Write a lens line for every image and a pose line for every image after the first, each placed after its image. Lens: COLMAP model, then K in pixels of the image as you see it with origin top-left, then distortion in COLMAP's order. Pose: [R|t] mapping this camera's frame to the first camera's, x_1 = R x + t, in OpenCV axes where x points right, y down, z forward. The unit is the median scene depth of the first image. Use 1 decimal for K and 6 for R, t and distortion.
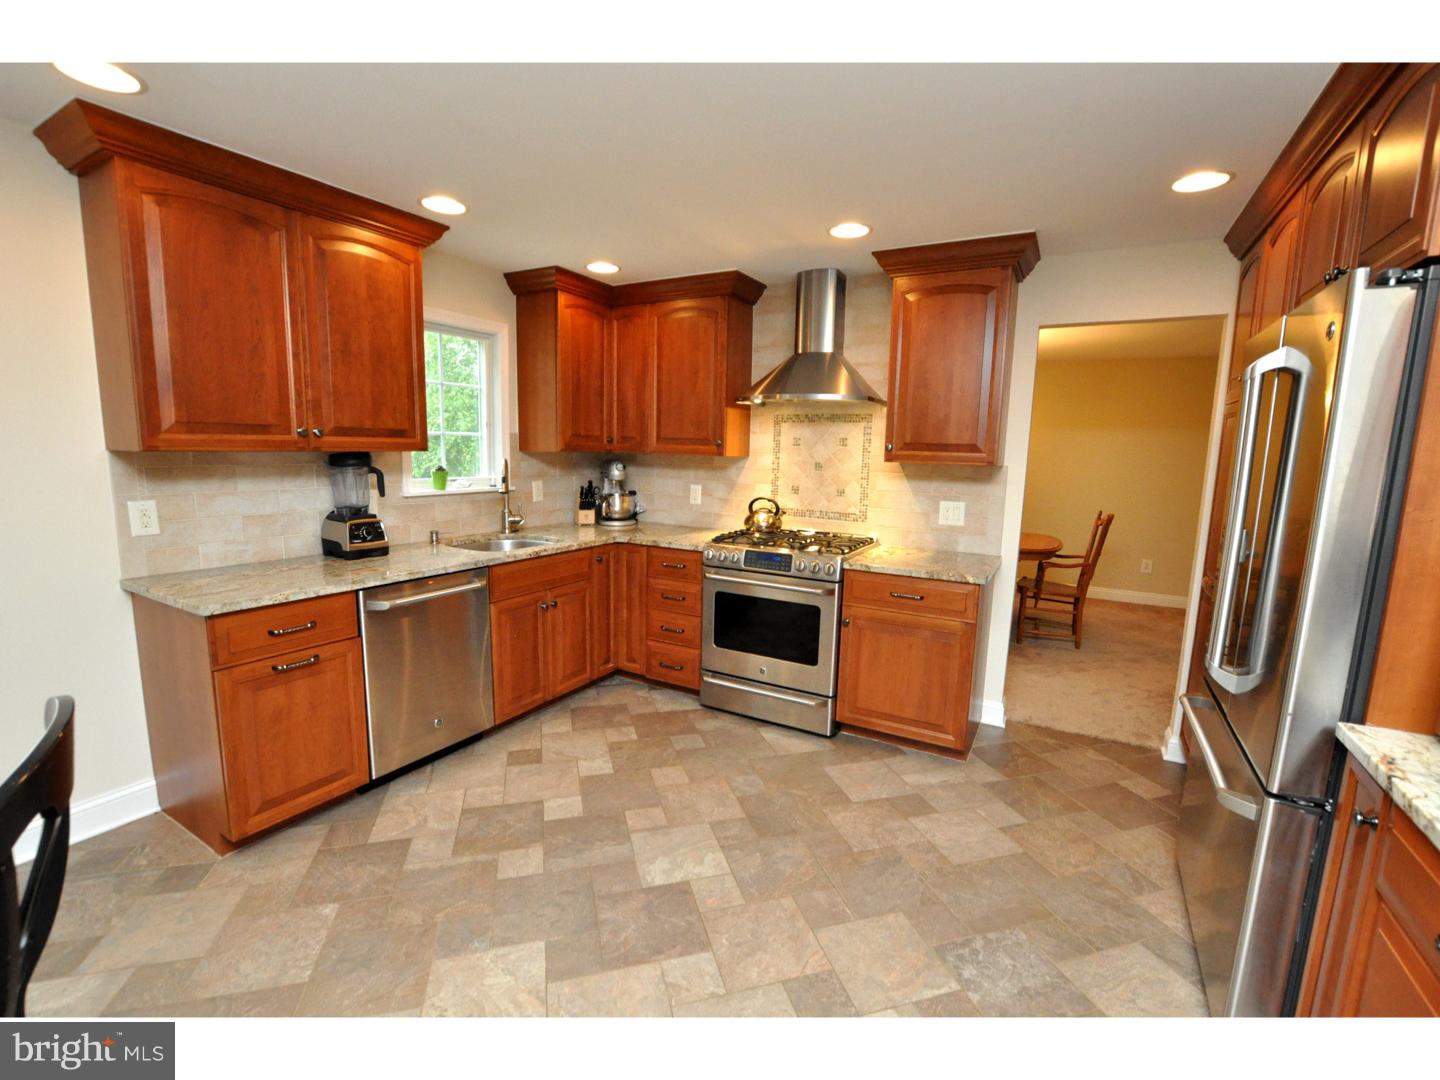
lens RADIAL K [[631.8, 0, 724.5], [0, 631.8, 539.2], [0, 0, 1]] dist [-0.032401, 0.002099]
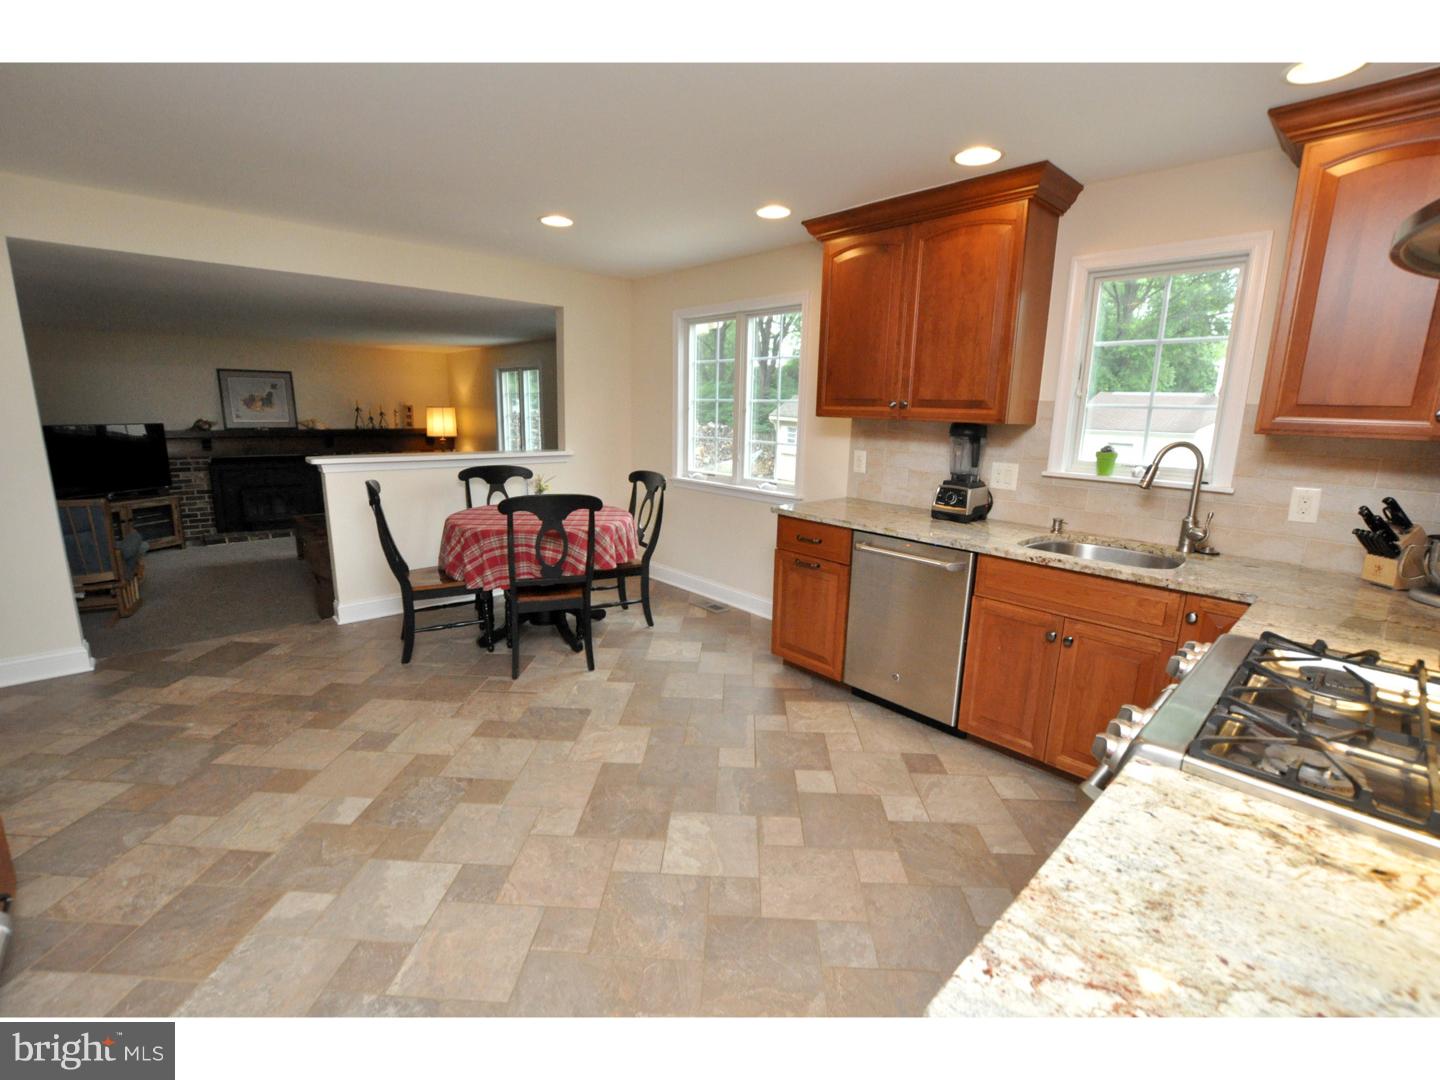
lens RADIAL K [[631.8, 0, 721.4], [0, 631.8, 539.4], [0, 0, 1]] dist [-0.032401, 0.002099]
pose [[-0.303217, 0.165622, -0.938418, 0.542891], [-0.167989, 0.960067, 0.223722, -0.109901], [0.937997, 0.225480, -0.263286, 0.866611]]
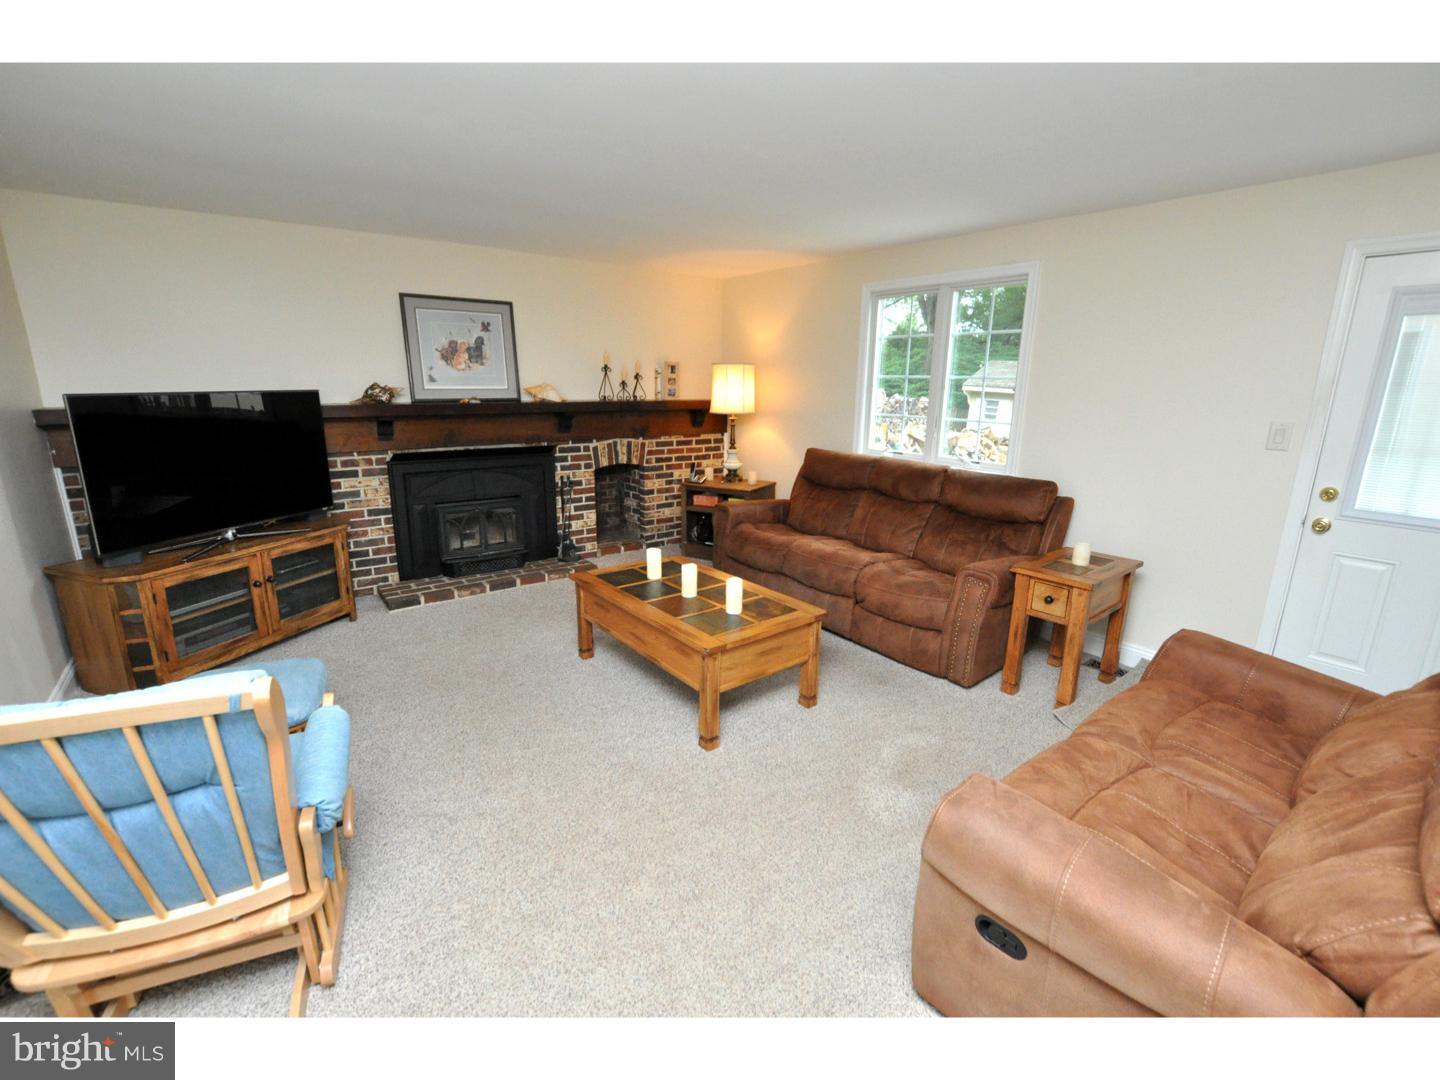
lens RADIAL K [[631.8, 0, 730.0], [0, 631.8, 541.5], [0, 0, 1]] dist [-0.032401, 0.002099]
pose [[-0.380773, 0.202251, -0.902278, 0.401802], [-0.156924, 0.947497, 0.278611, -0.059766], [0.911256, 0.247677, -0.329043, 0.590542]]
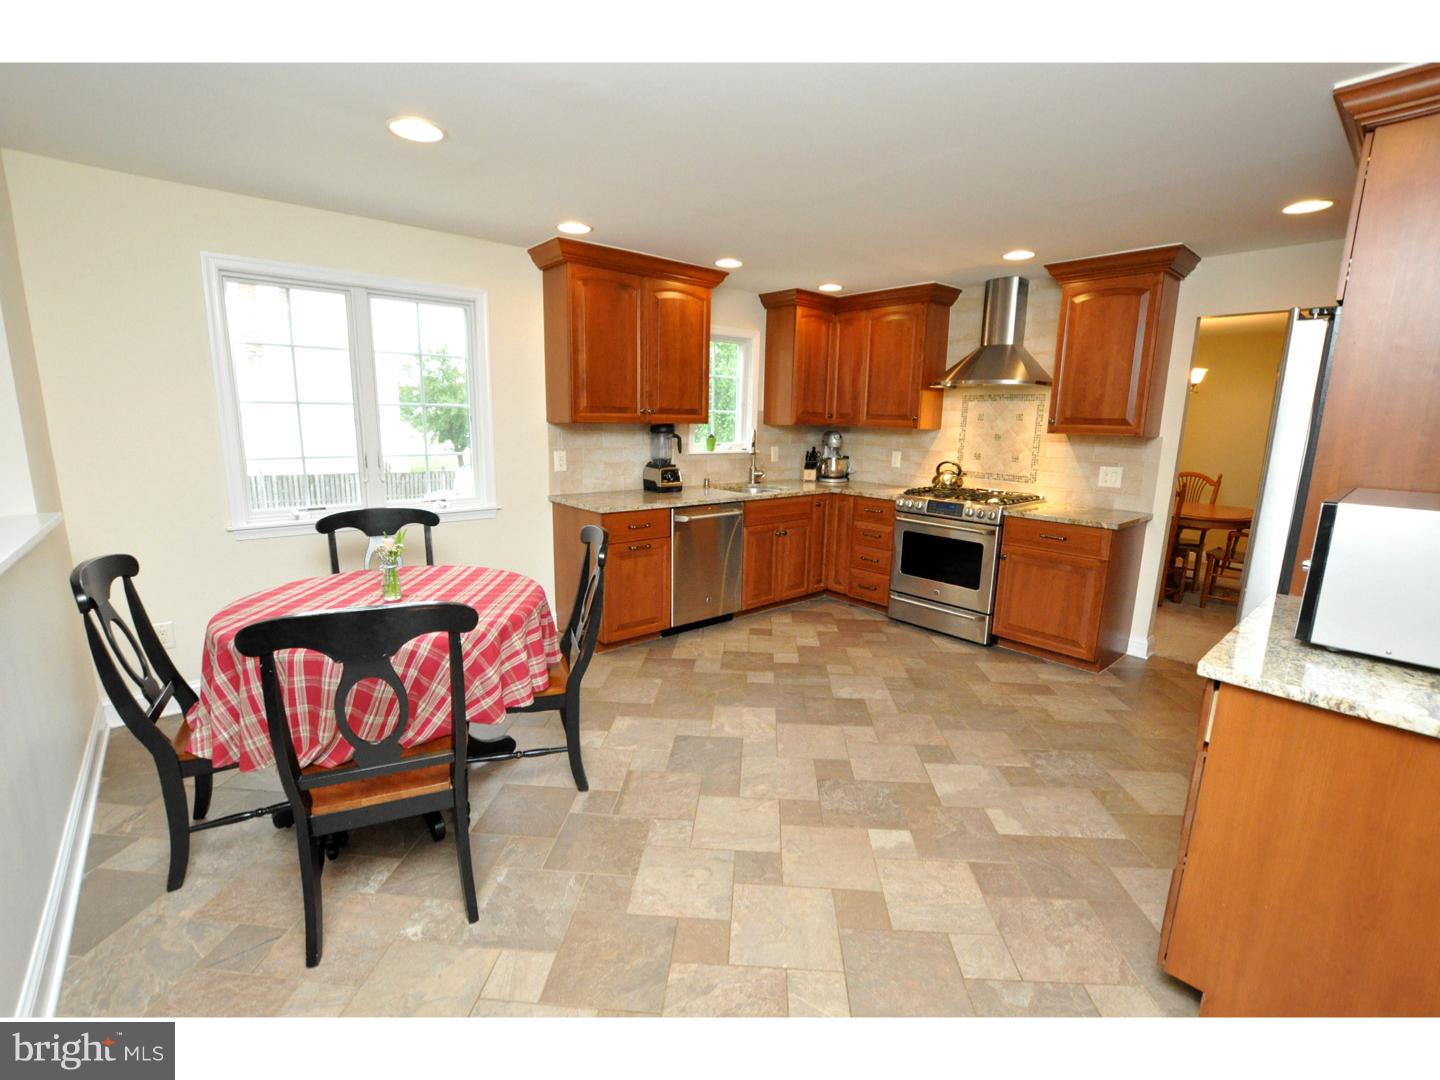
lens RADIAL K [[631.8, 0, 725.1], [0, 631.8, 535.4], [0, 0, 1]] dist [-0.032401, 0.002099]
pose [[0.942312, 0.057247, -0.329804, 0.077984], [-0.046241, 0.998083, 0.041124, 0.062024], [0.331526, -0.023501, 0.943153, -0.414077]]
